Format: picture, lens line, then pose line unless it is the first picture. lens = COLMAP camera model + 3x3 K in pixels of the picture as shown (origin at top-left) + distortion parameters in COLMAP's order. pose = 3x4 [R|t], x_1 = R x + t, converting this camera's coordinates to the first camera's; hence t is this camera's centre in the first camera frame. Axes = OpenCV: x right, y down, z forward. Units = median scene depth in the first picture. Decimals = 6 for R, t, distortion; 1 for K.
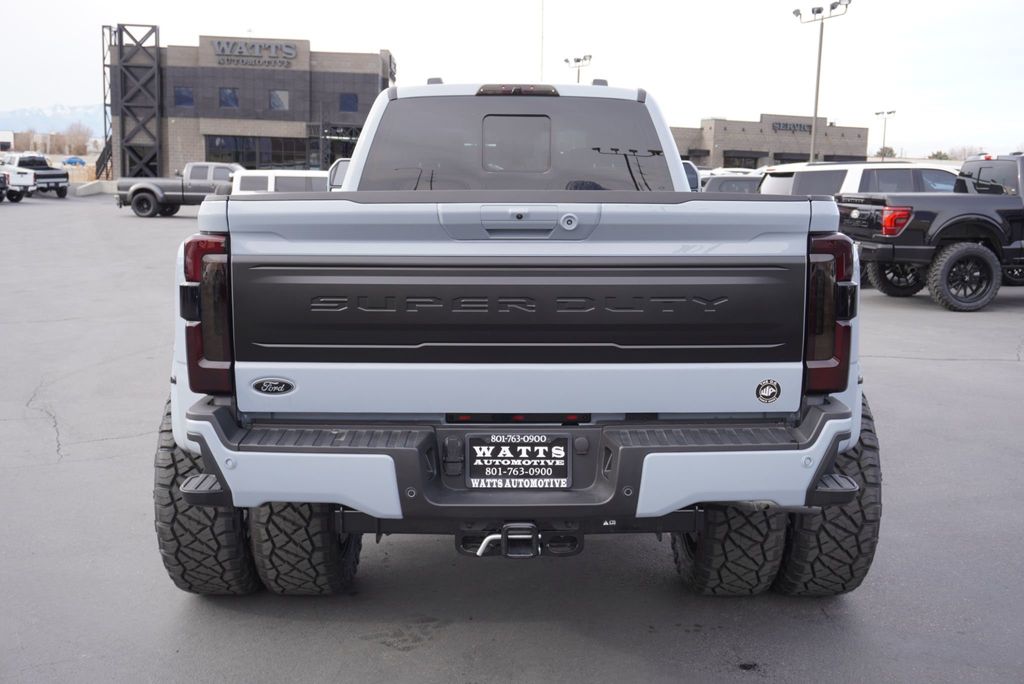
lens RADIAL K [[1046.6, 0, 512.0], [0, 1046.6, 342.0], [0, 0, 1]] dist [0.006254, 0.037895]
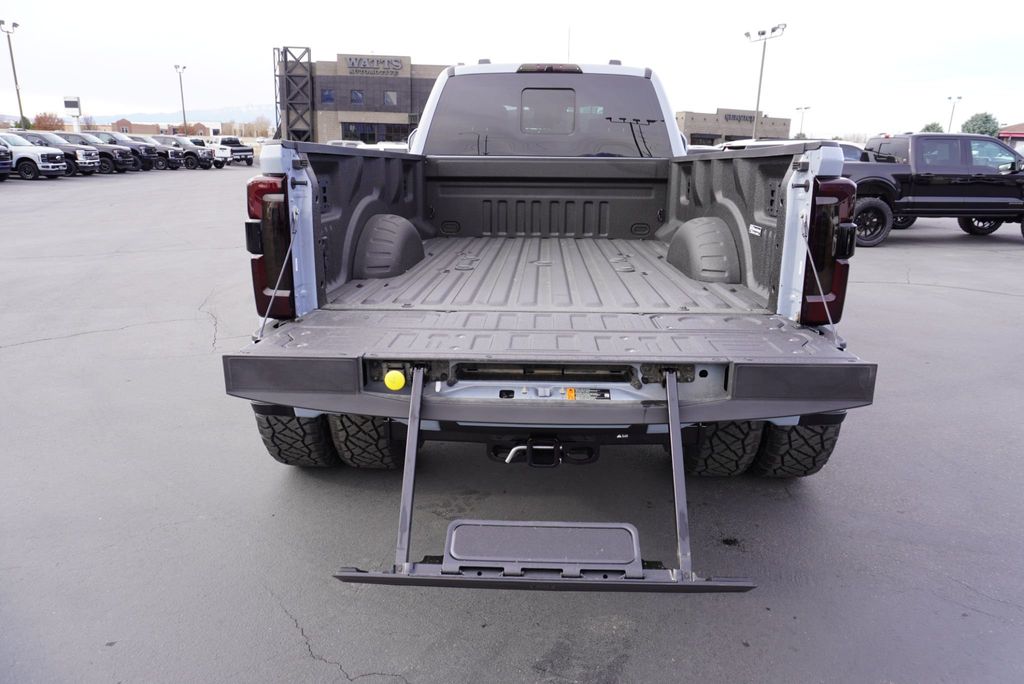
lens RADIAL K [[681.1, 0, 515.0], [0, 681.1, 341.6], [0, 0, 1]] dist [-0.026286, 0.000153]
pose [[0.998969, 0.014380, -0.043066, 0.005229], [-0.009330, 0.993294, 0.115240, -0.009895], [0.044434, -0.114719, 0.992404, 0.207039]]
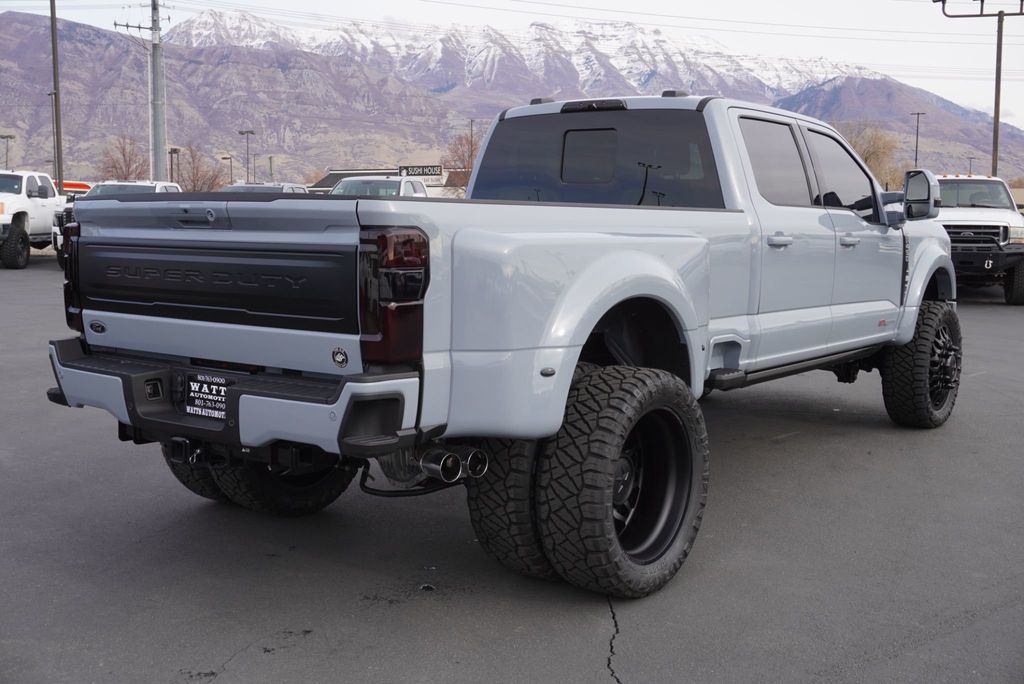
lens RADIAL K [[1192.8, 0, 512.0], [0, 1192.8, 342.0], [0, 0, 1]] dist [-0.001162, 0.009679]
pose [[0.794434, 0.070760, -0.603214, 0.938440], [-0.094290, 0.995517, -0.007401, 0.016014], [0.599987, 0.062757, 0.797545, 0.016505]]
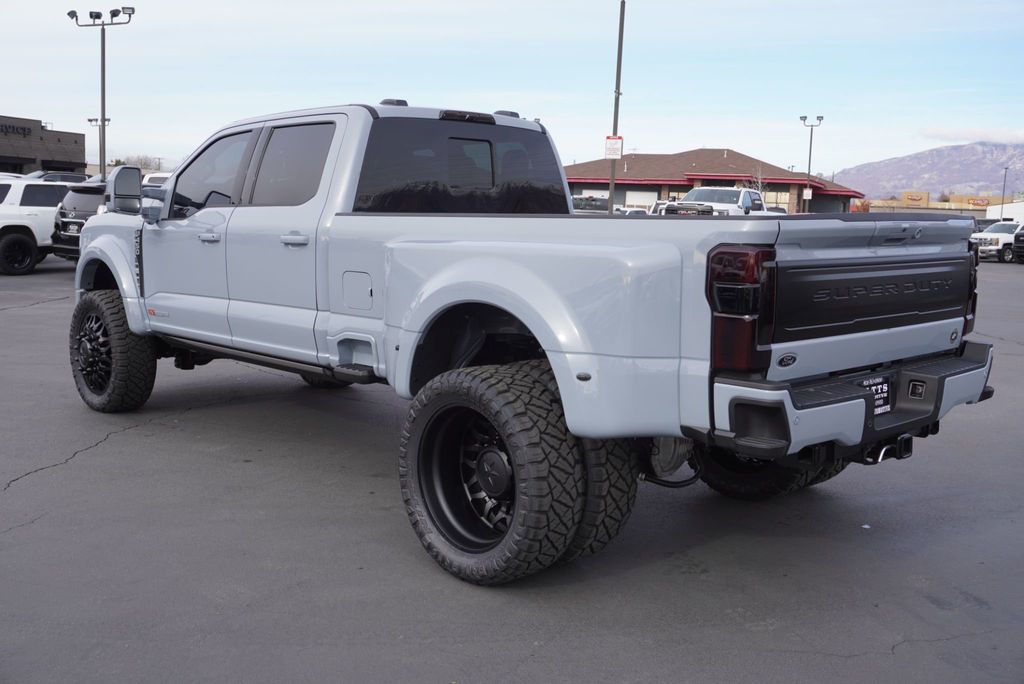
lens RADIAL K [[1046.6, 0, 512.0], [0, 1046.6, 342.0], [0, 0, 1]] dist [0.006254, 0.037895]
pose [[0.726781, -0.079868, 0.682210, -1.046918], [0.084263, 0.996082, 0.026845, -0.034396], [-0.681681, 0.037975, 0.730664, 0.208577]]
